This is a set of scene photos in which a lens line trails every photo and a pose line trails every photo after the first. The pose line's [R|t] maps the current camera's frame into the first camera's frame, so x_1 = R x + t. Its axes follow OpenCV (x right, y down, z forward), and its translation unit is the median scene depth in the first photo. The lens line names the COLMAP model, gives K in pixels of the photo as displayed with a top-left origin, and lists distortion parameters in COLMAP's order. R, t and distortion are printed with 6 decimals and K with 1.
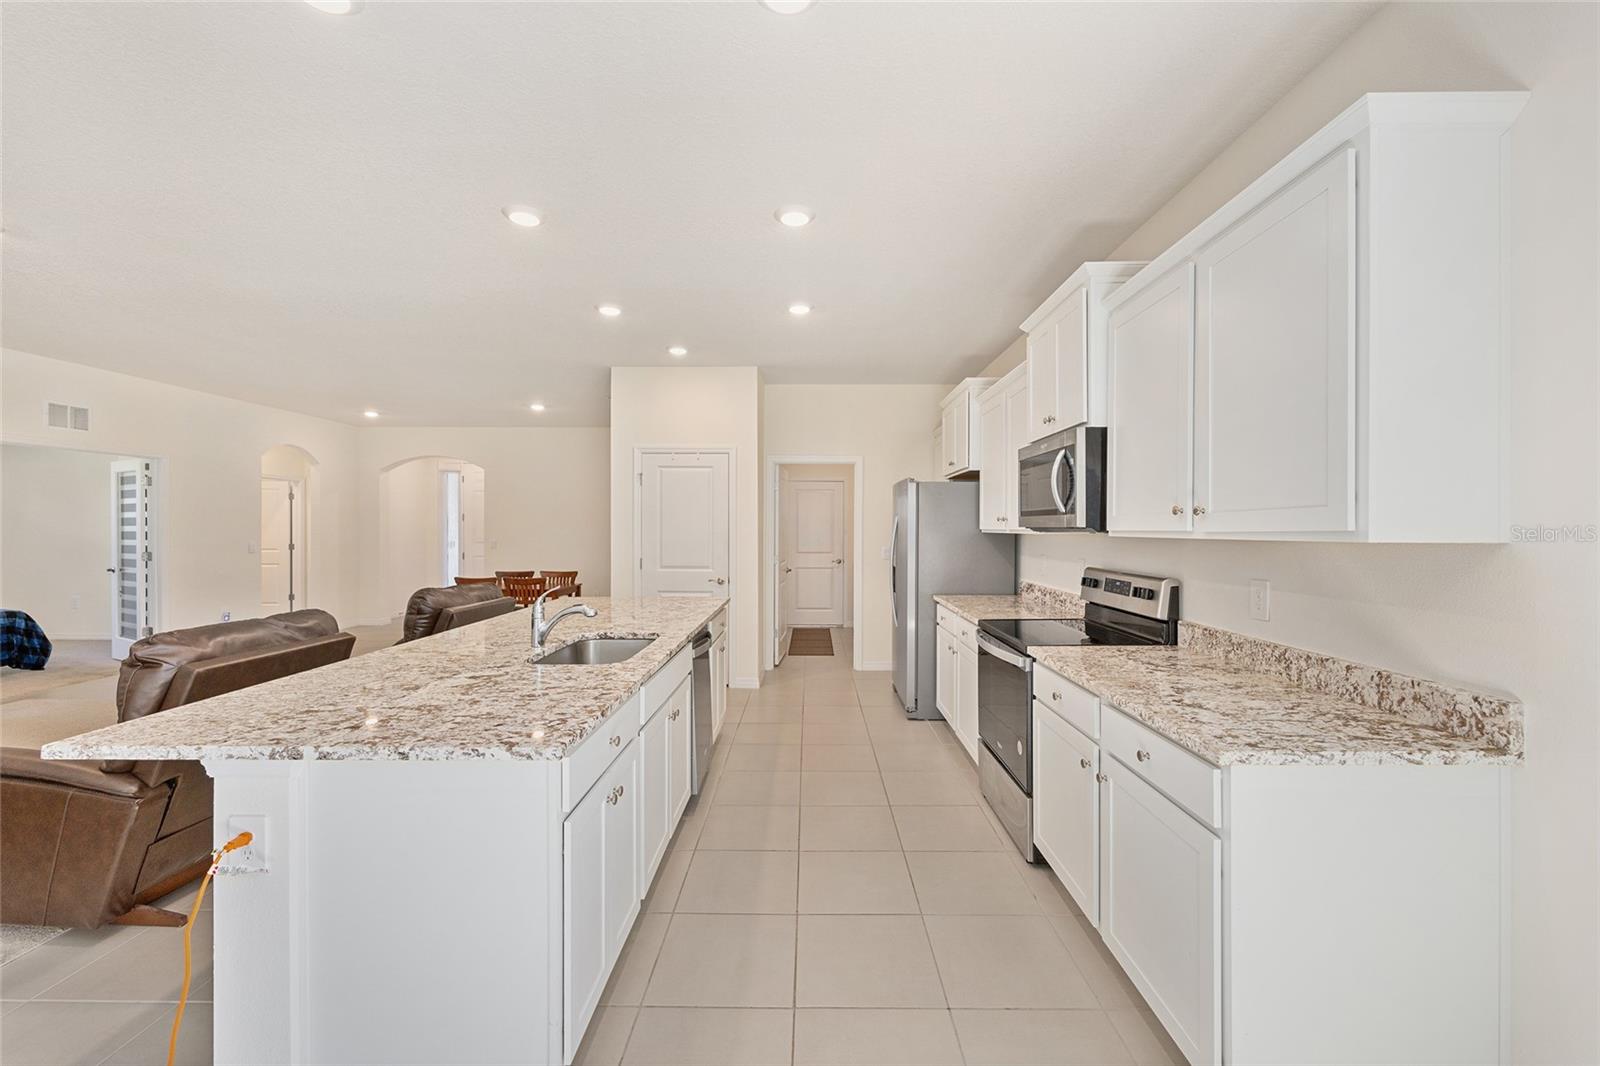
lens RADIAL K [[641.9, 0, 802.3], [0, 641.9, 532.0], [0, 0, 1]] dist [0.000272, 0.000302]
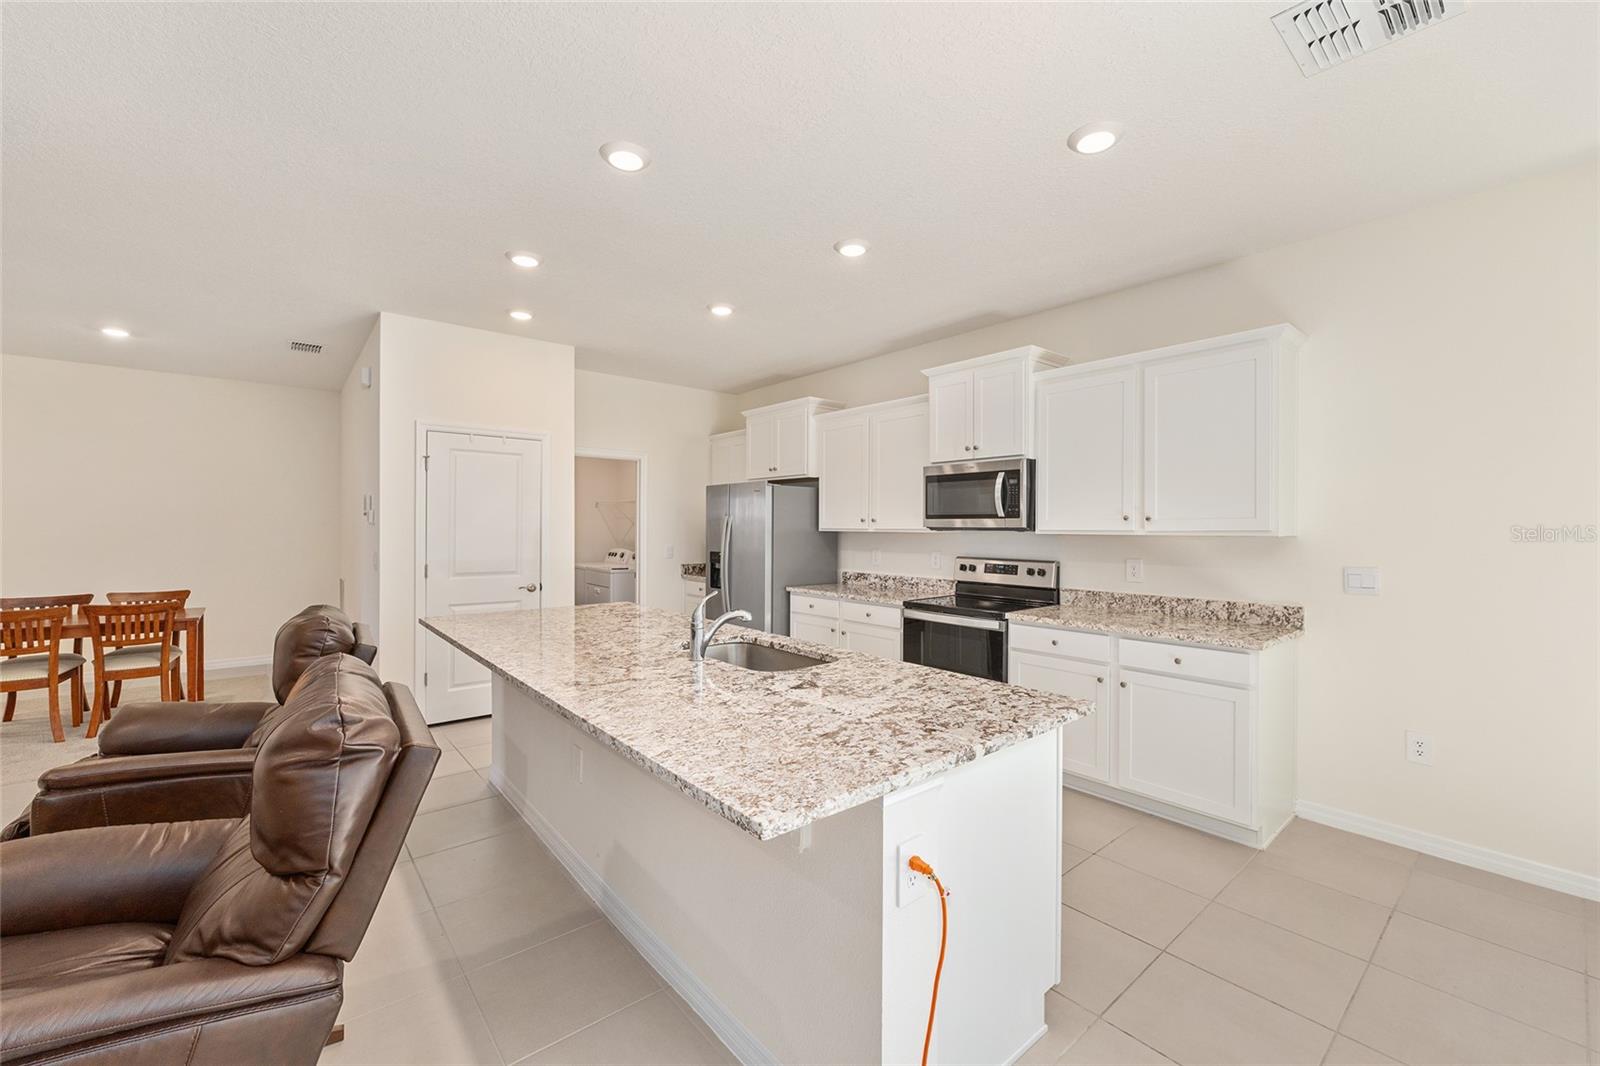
lens RADIAL K [[647.6, 0, 803.8], [0, 647.6, 530.9], [0, 0, 1]] dist [-0.000839, 0.000272]
pose [[0.758256, -0.001769, 0.651954, -0.921879], [0.000282, 0.999997, 0.002385, -0.003988], [-0.651957, -0.001624, 0.758255, 0.226098]]
